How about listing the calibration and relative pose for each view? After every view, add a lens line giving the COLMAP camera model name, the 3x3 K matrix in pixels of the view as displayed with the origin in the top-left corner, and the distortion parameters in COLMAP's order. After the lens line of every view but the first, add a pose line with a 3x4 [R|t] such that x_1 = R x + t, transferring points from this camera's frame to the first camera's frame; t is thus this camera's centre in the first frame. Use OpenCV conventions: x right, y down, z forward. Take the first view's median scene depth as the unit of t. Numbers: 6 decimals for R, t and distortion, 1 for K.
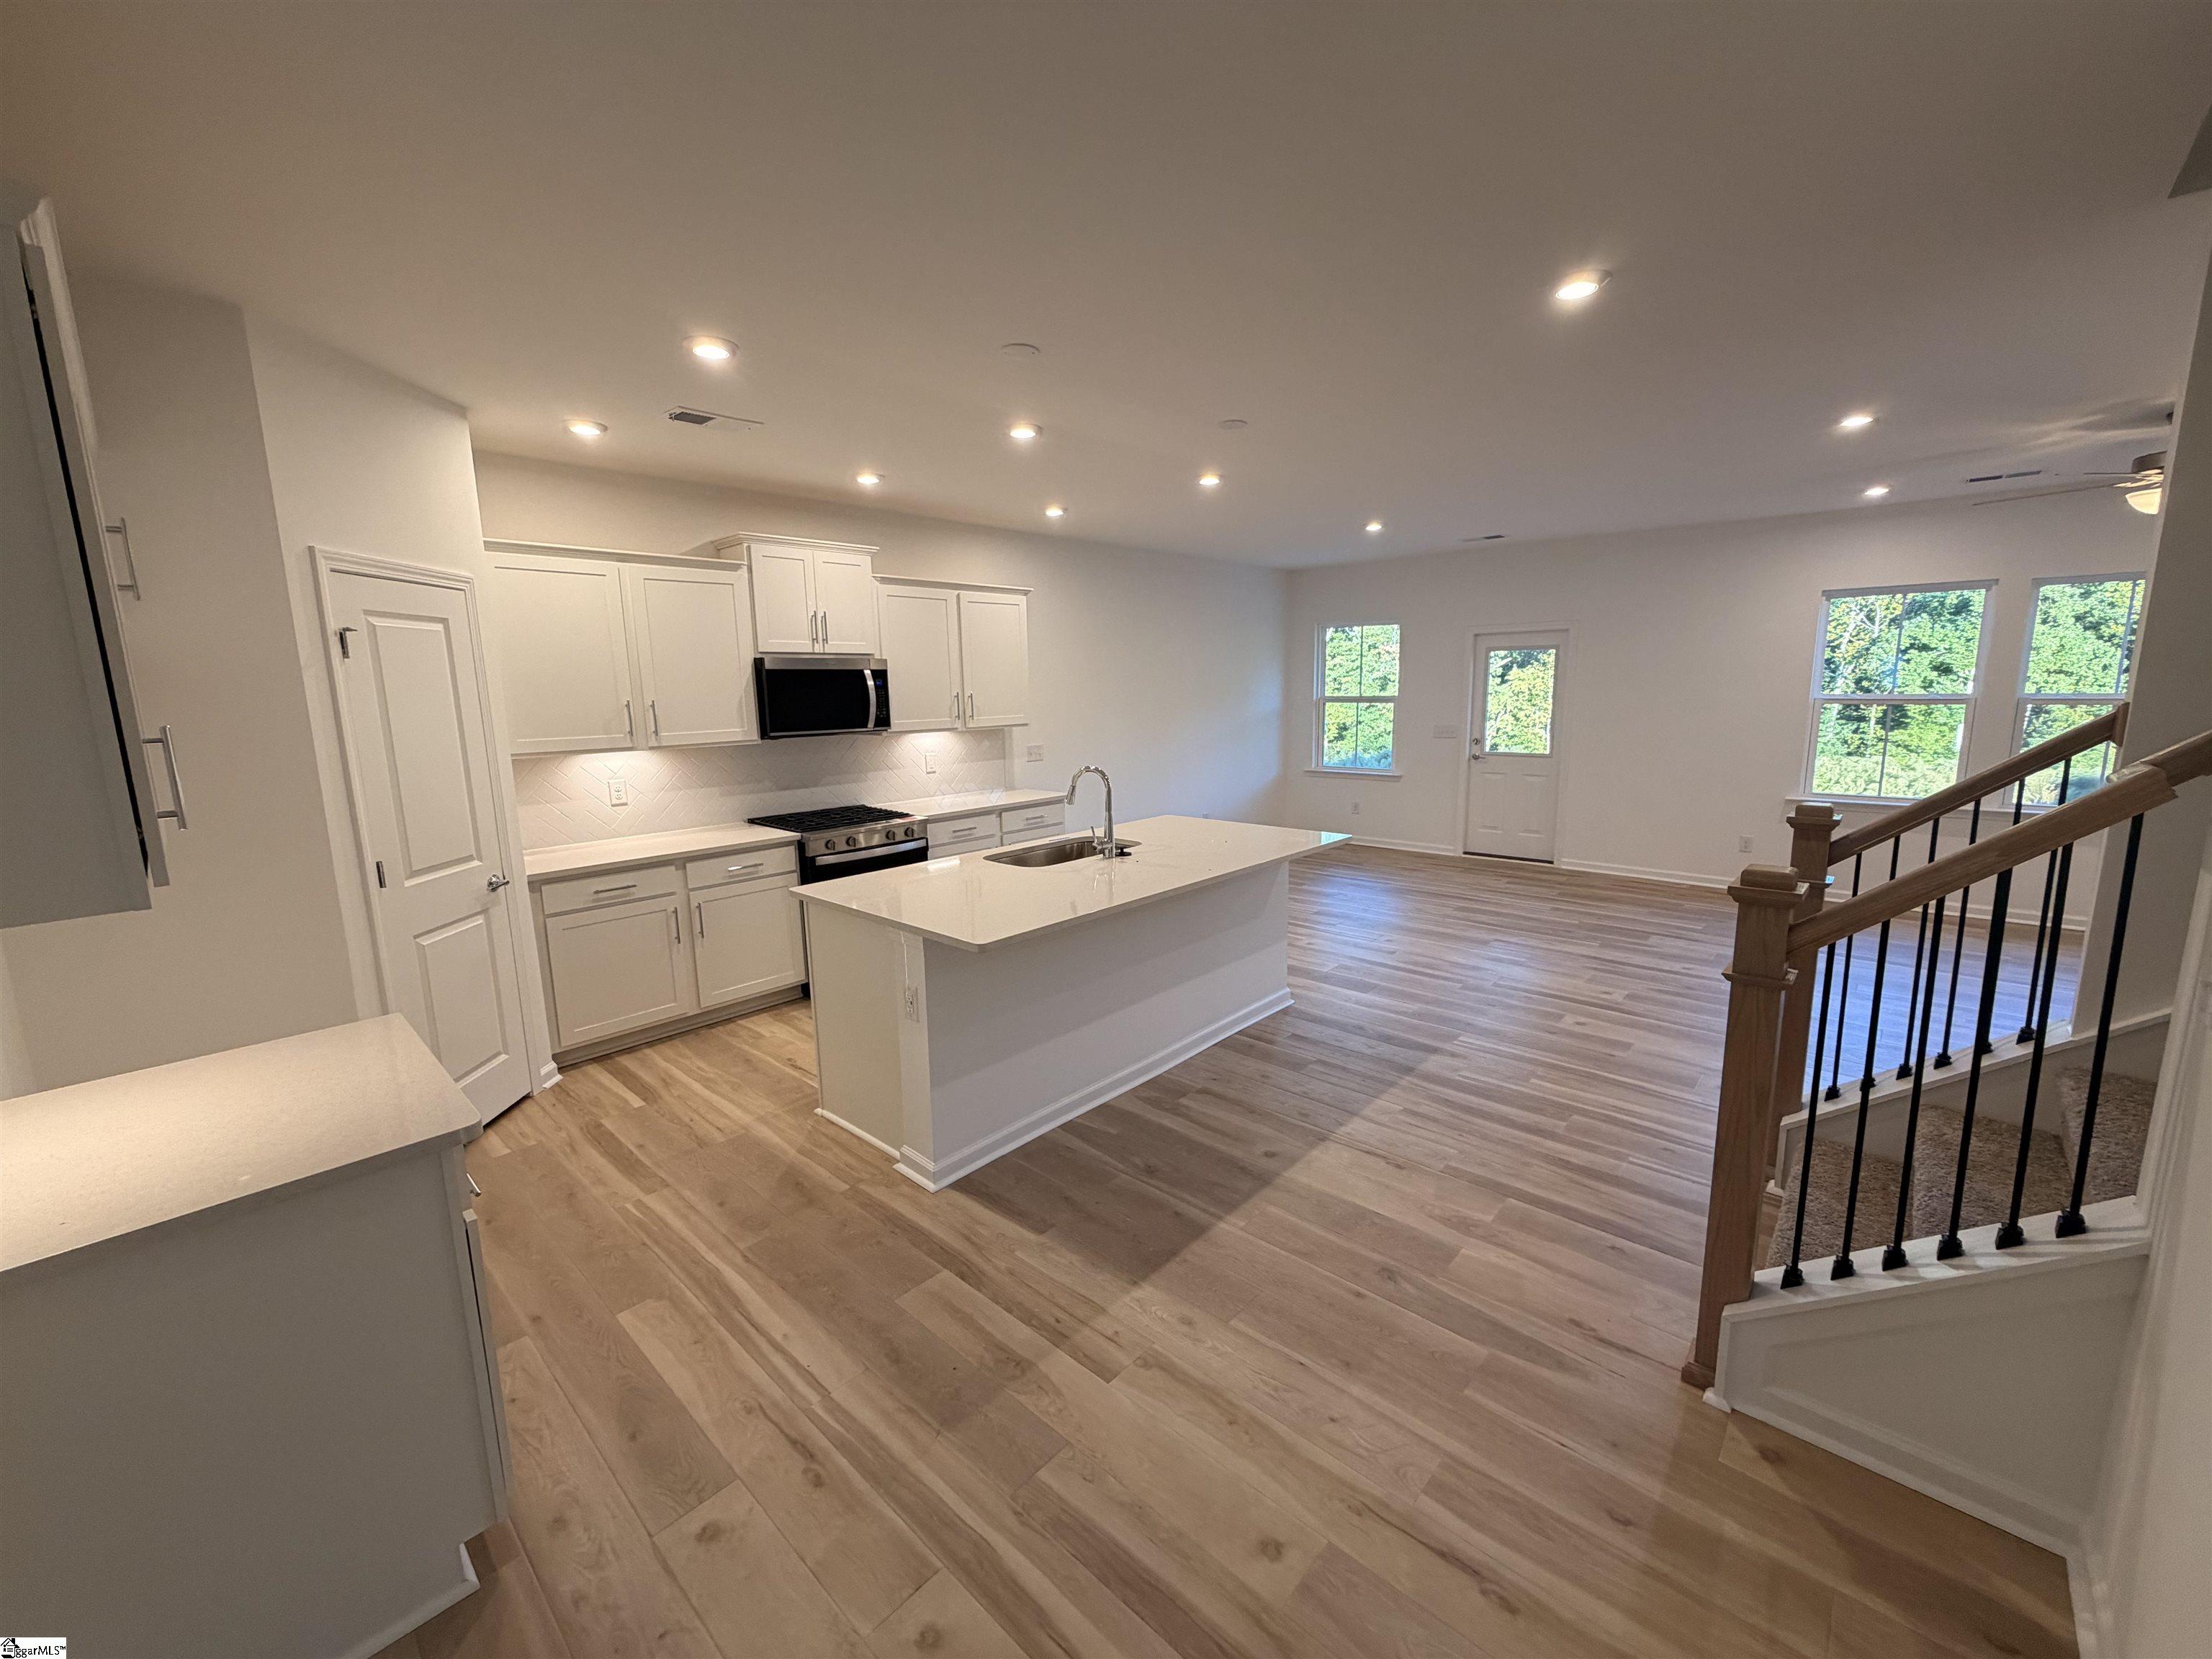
lens RADIAL K [[884.2, 0, 1107.6], [0, 884.2, 821.8], [0, 0, 1]] dist [-0.001933, 0.000011]
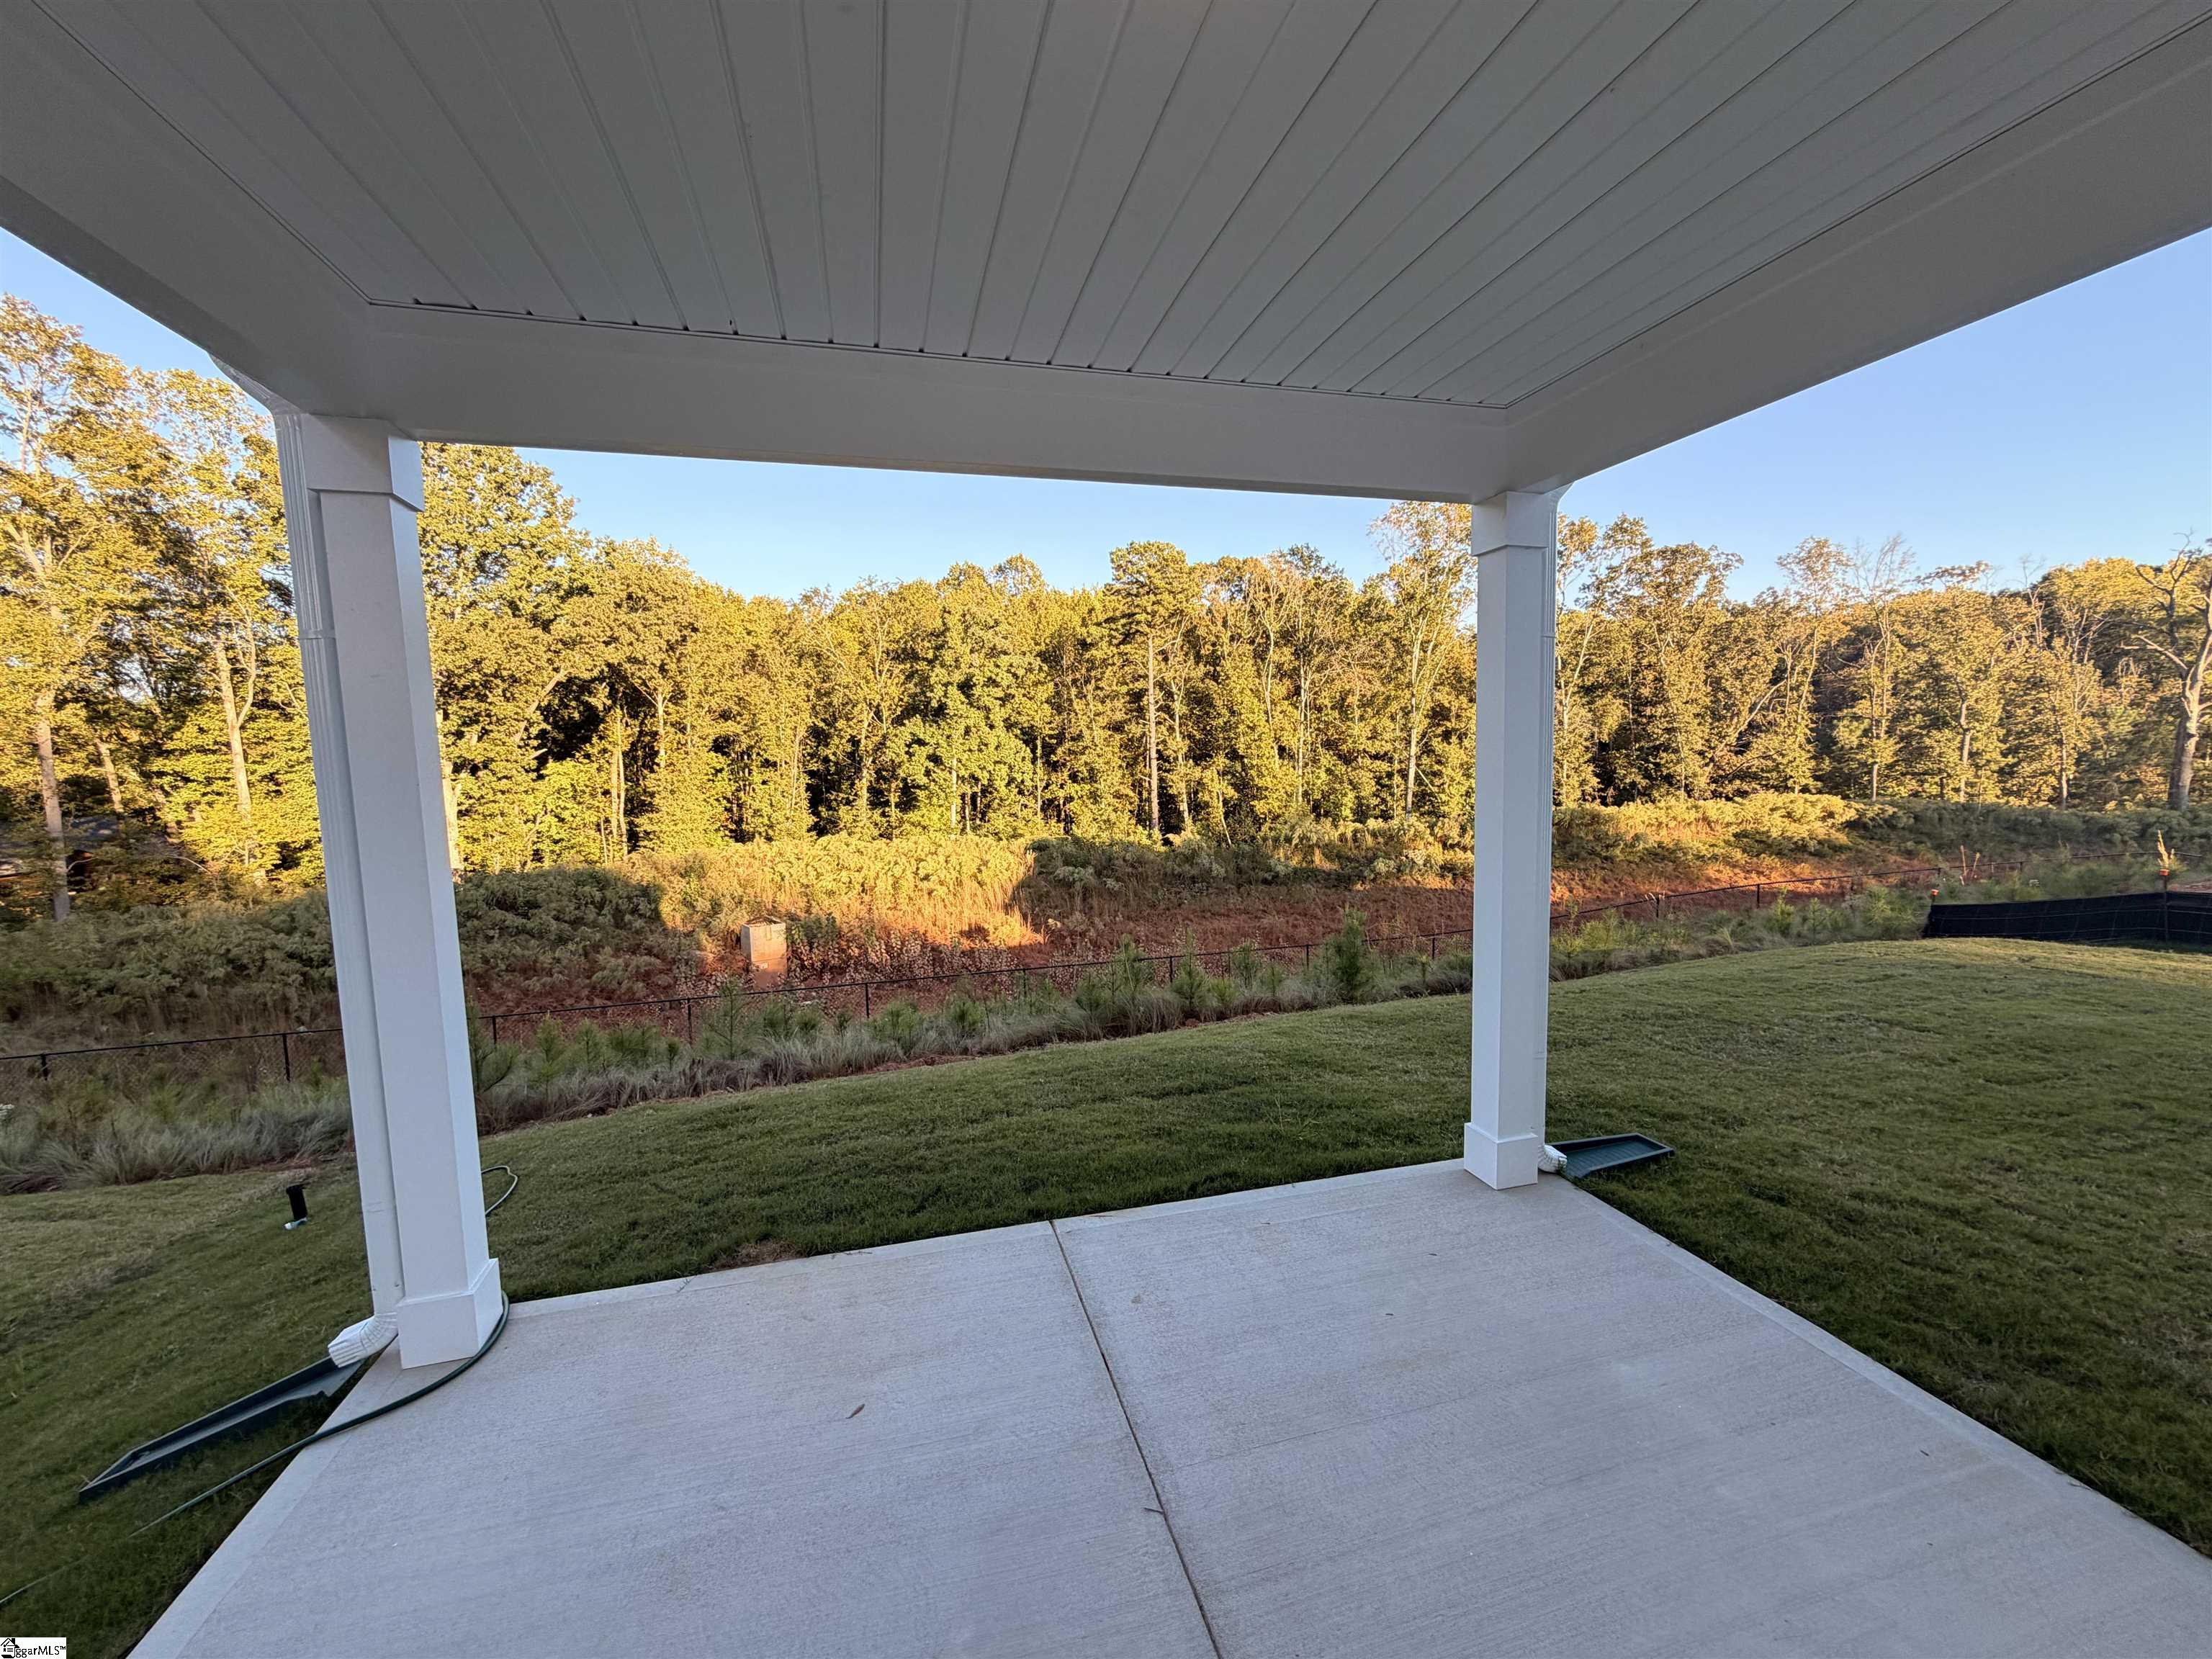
lens RADIAL K [[884.2, 0, 1105.1], [0, 884.2, 823.1], [0, 0, 1]] dist [-0.001933, 0.000011]
pose [[0.550259, -0.060570, 0.832794, 0.166225], [0.146710, 0.988863, -0.025016, -0.061029], [-0.822004, 0.135945, 0.553017, 0.390306]]
